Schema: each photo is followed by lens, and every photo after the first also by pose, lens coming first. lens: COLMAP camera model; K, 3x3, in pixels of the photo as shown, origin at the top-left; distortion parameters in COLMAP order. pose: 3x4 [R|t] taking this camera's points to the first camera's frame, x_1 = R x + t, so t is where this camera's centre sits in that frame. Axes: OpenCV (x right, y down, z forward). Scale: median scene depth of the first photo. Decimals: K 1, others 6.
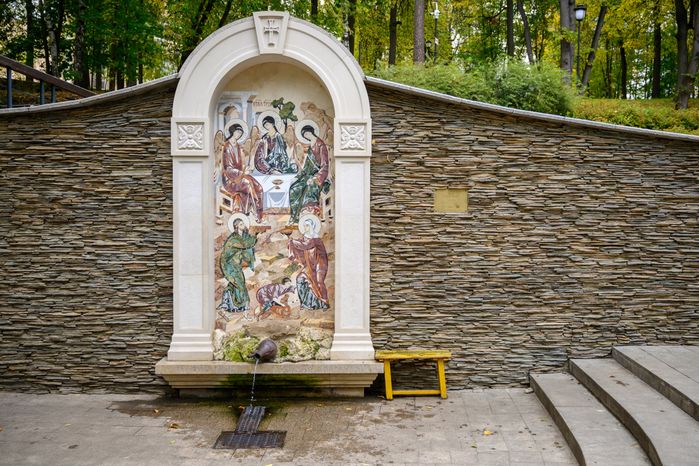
lens RADIAL K [[634.6, 0, 349.6], [0, 634.6, 235.3], [0, 0, 1]] dist [-0.006461, 0.007623]
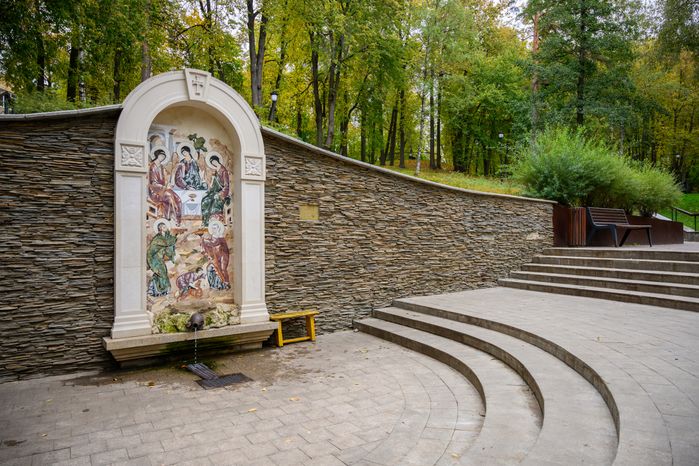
lens RADIAL K [[485.8, 0, 349.5], [0, 485.8, 231.4], [0, 0, 1]] dist [-0.000304, 0.000546]
pose [[0.824713, 0.001993, 0.565548, -0.428115], [0.022569, 0.999081, -0.036433, 0.036220], [-0.565101, 0.042811, 0.823911, -0.024459]]
